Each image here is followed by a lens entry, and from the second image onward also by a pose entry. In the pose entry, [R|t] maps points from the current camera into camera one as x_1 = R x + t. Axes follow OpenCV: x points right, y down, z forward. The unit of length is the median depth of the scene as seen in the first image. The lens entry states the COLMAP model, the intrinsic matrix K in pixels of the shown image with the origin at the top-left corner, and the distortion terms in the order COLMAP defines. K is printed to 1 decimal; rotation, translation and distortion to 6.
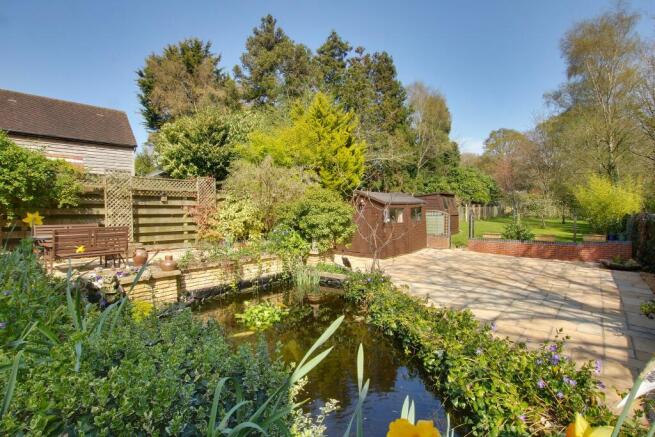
lens RADIAL K [[325.3, 0, 338.2], [0, 325.3, 216.3], [0, 0, 1]] dist [-0.020887, 0.000353]
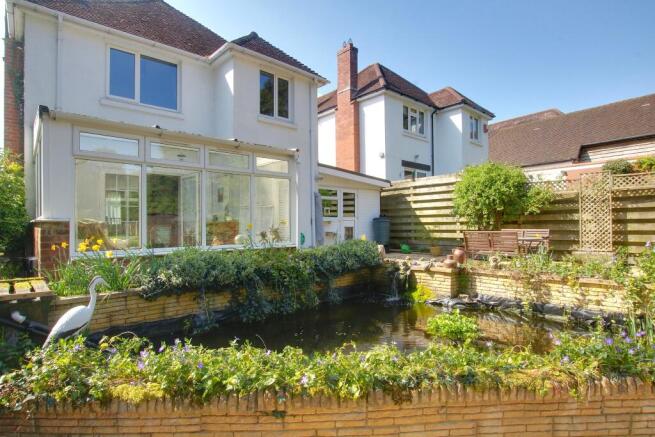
lens RADIAL K [[343.9, 0, 327.7], [0, 343.9, 221.6], [0, 0, 1]] dist [-0.007100, 0.000706]
pose [[-0.148710, -0.003548, -0.988874, 0.143930], [-0.000187, 0.999994, -0.003560, 0.001231], [0.988881, -0.000345, -0.148710, 0.143937]]
